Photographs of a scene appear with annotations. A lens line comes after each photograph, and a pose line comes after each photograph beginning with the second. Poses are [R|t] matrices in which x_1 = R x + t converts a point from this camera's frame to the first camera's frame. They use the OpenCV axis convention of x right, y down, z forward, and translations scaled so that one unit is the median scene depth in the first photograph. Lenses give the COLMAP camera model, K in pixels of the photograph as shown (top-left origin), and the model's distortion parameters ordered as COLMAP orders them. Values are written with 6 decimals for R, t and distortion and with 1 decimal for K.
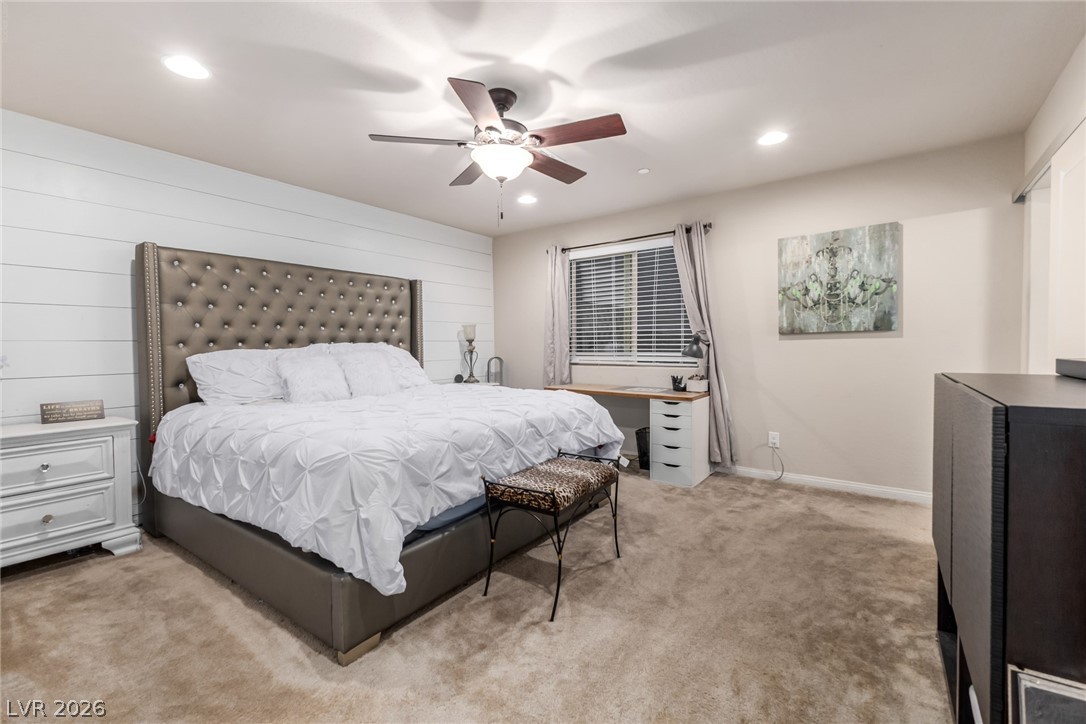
lens RADIAL K [[474.7, 0, 543.2], [0, 474.7, 356.6], [0, 0, 1]] dist [0.015882, -0.003009]
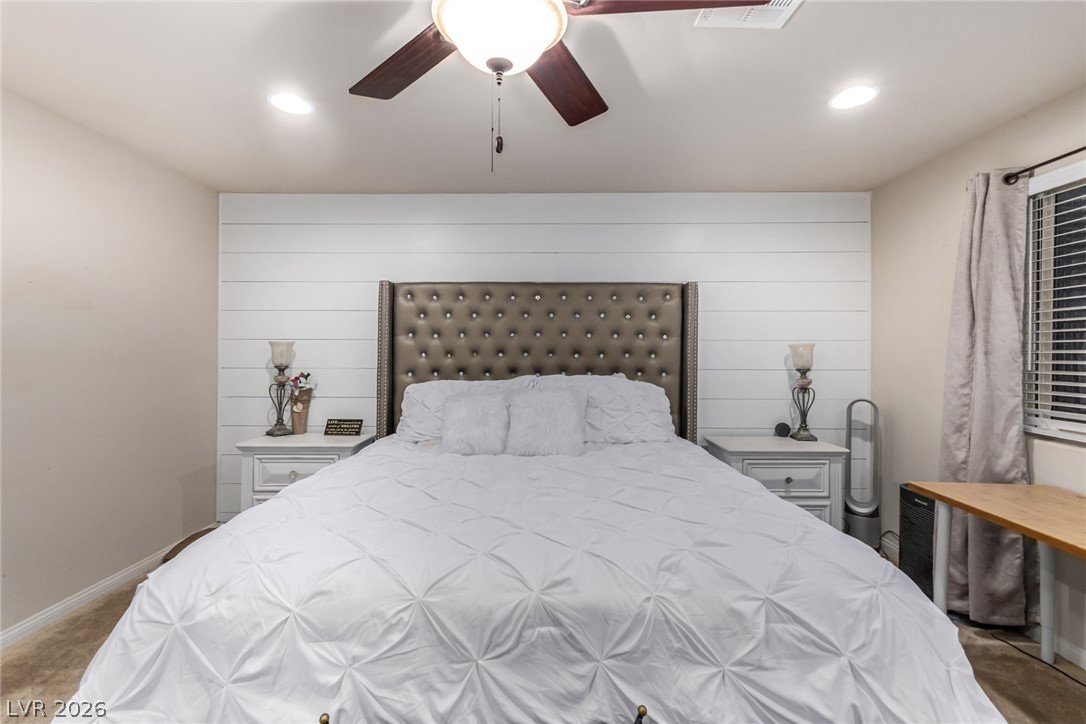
lens RADIAL K [[474.7, 0, 542.6], [0, 474.7, 358.3], [0, 0, 1]] dist [0.015882, -0.003009]
pose [[0.583170, 0.017607, -0.812160, 0.173627], [-0.029113, 0.999576, 0.000765, -0.046914], [0.811829, 0.023198, 0.583435, 0.429918]]
